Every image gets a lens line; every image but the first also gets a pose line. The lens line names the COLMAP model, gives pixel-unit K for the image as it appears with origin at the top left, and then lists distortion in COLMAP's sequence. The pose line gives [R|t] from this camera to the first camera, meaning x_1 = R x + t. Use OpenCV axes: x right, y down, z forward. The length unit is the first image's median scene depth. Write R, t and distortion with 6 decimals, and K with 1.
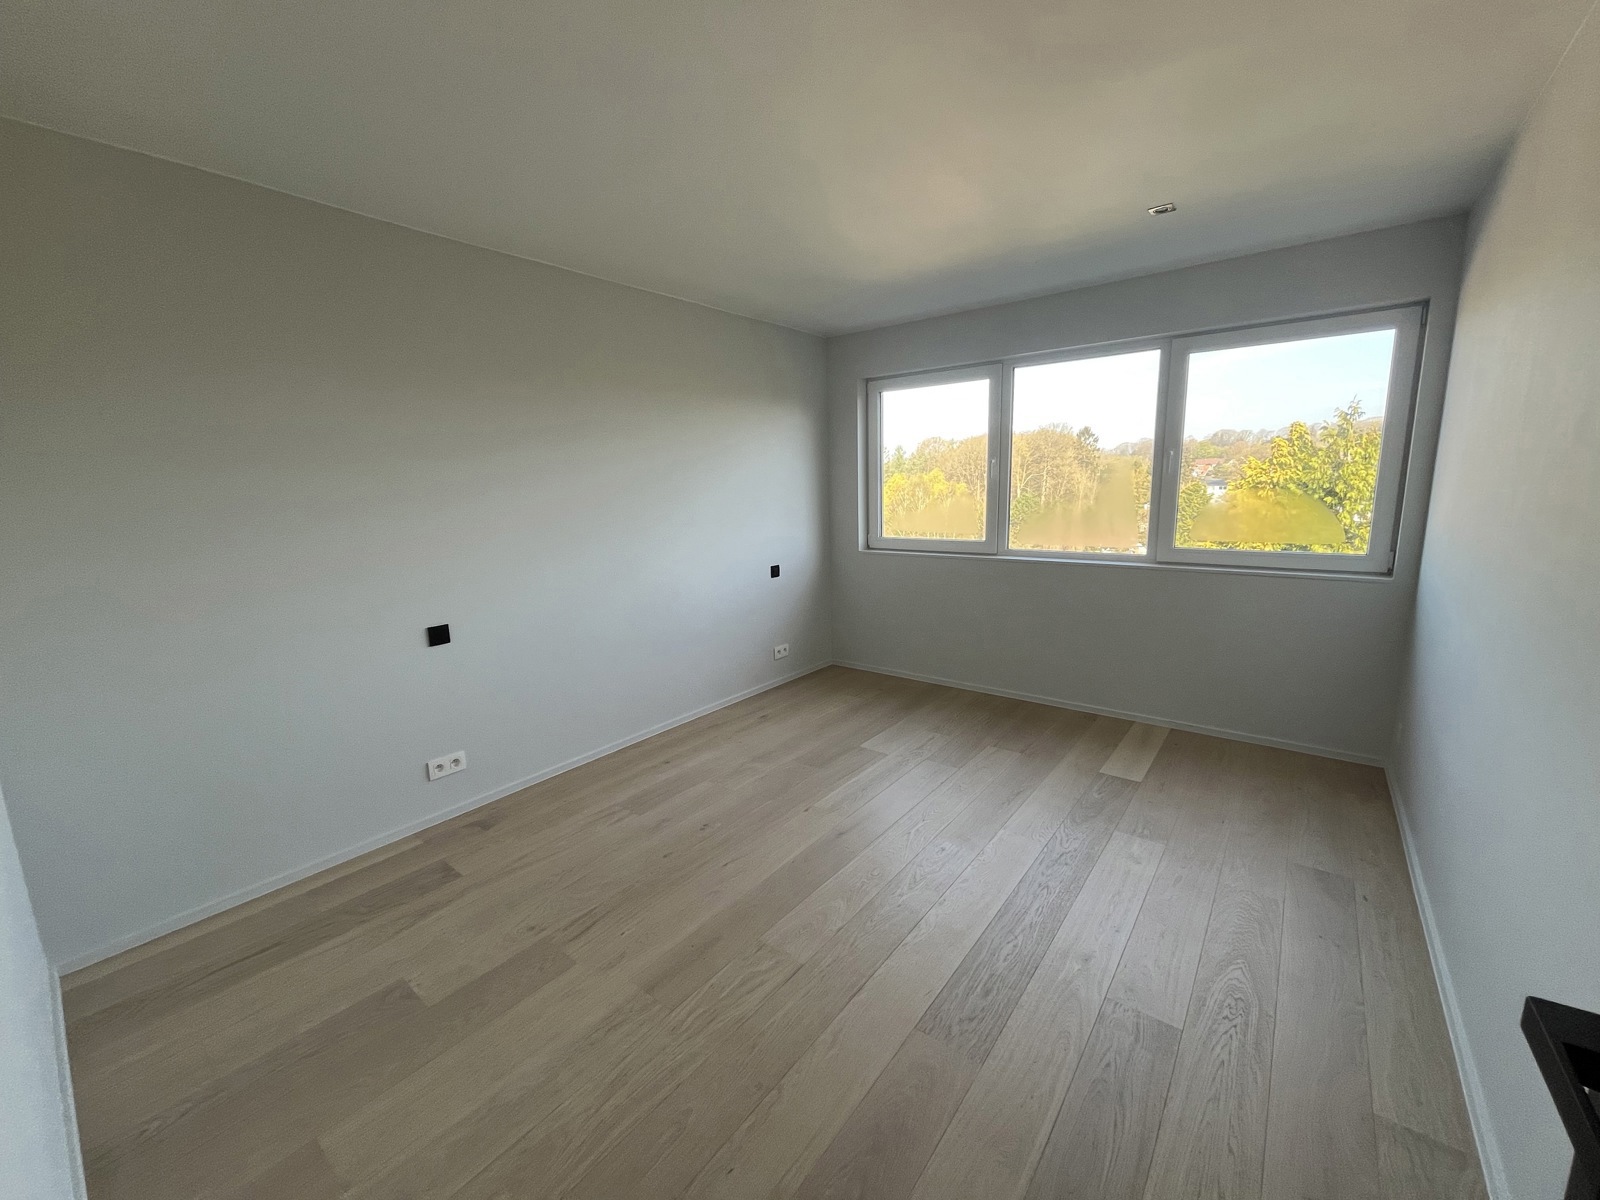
lens RADIAL K [[642.0, 0, 801.2], [0, 642.0, 600.3], [0, 0, 1]] dist [-0.002315, 0.000558]
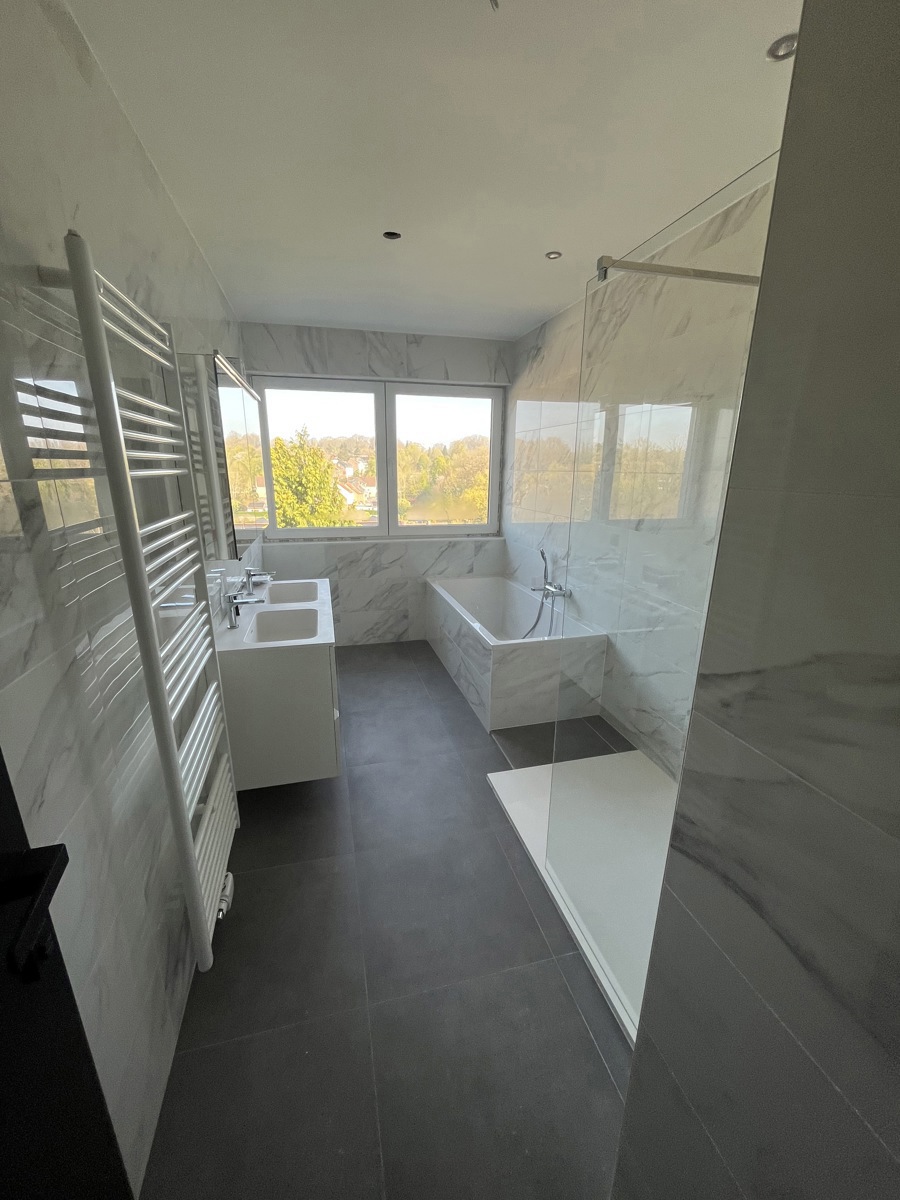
lens RADIAL K [[481.5, 0, 453.8], [0, 481.5, 605.7], [0, 0, 1]] dist [-0.002315, 0.000558]
pose [[0.592708, -0.197198, 0.780903, -0.439372], [0.141889, 0.979965, 0.139772, -0.049450], [-0.792821, 0.027957, 0.608814, 0.293752]]
